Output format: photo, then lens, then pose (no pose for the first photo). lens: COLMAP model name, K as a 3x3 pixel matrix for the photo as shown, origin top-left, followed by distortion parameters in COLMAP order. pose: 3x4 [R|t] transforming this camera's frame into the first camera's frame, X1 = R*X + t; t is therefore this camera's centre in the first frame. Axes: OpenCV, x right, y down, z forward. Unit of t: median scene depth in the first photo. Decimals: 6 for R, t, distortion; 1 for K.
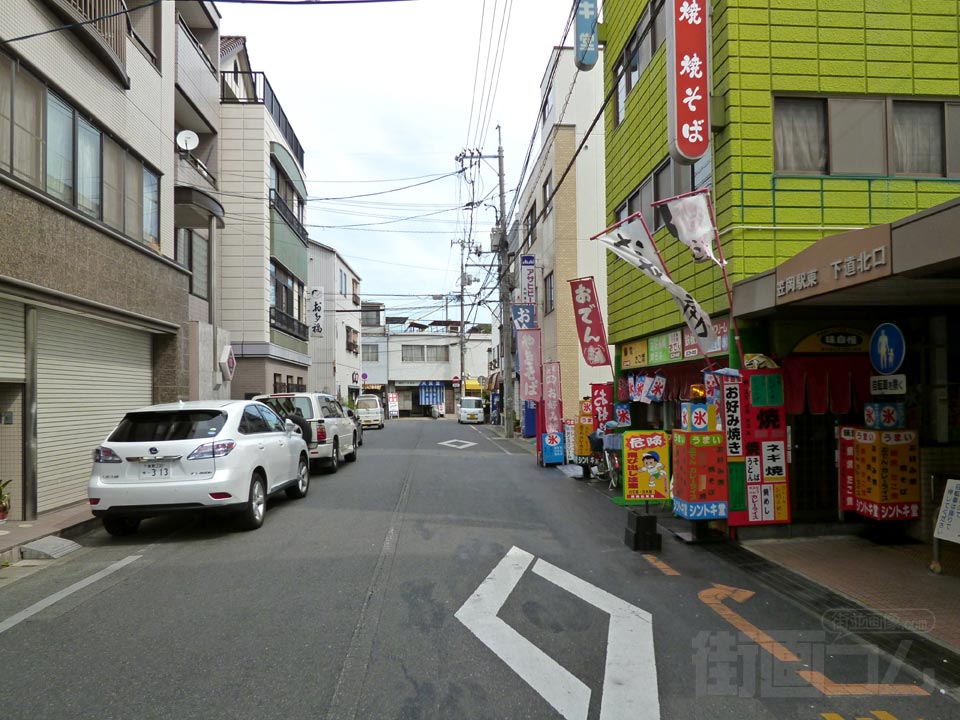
lens RADIAL K [[731.6, 0, 480.3], [0, 731.6, 375.4], [0, 0, 1]] dist [-0.002027, -0.000644]
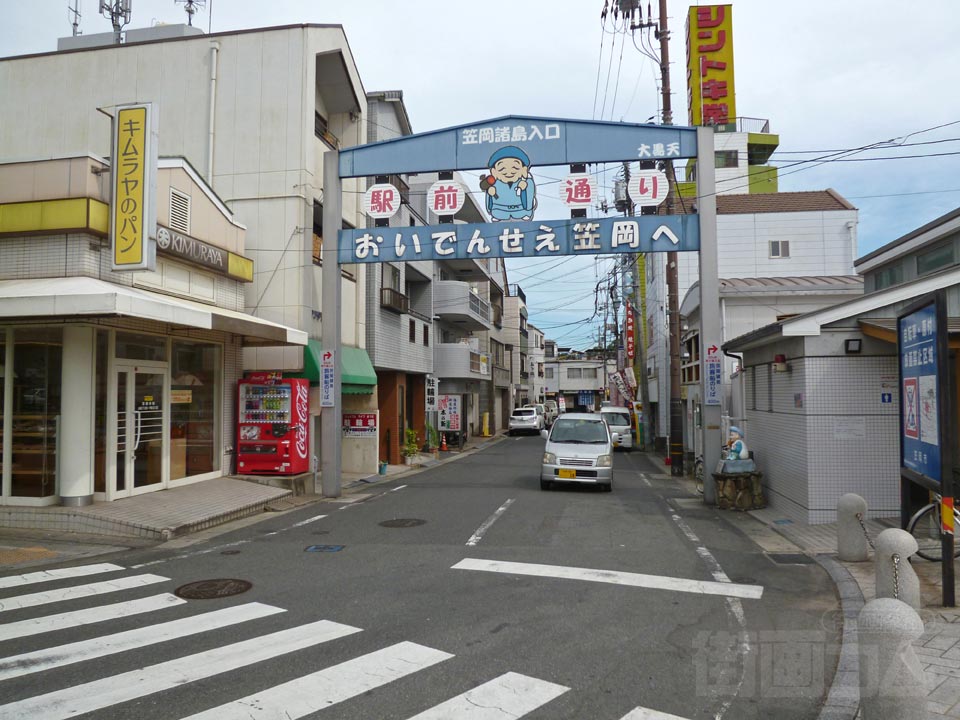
lens RADIAL K [[700.4, 0, 480.0], [0, 700.4, 360.0], [0, 0, 1]] dist [-0.042793, 0.000964]
pose [[0.973820, -0.000132, -0.227321, 0.058007], [-0.003845, 0.999847, -0.017052, -0.032740], [0.227289, 0.017479, 0.973671, -0.570923]]
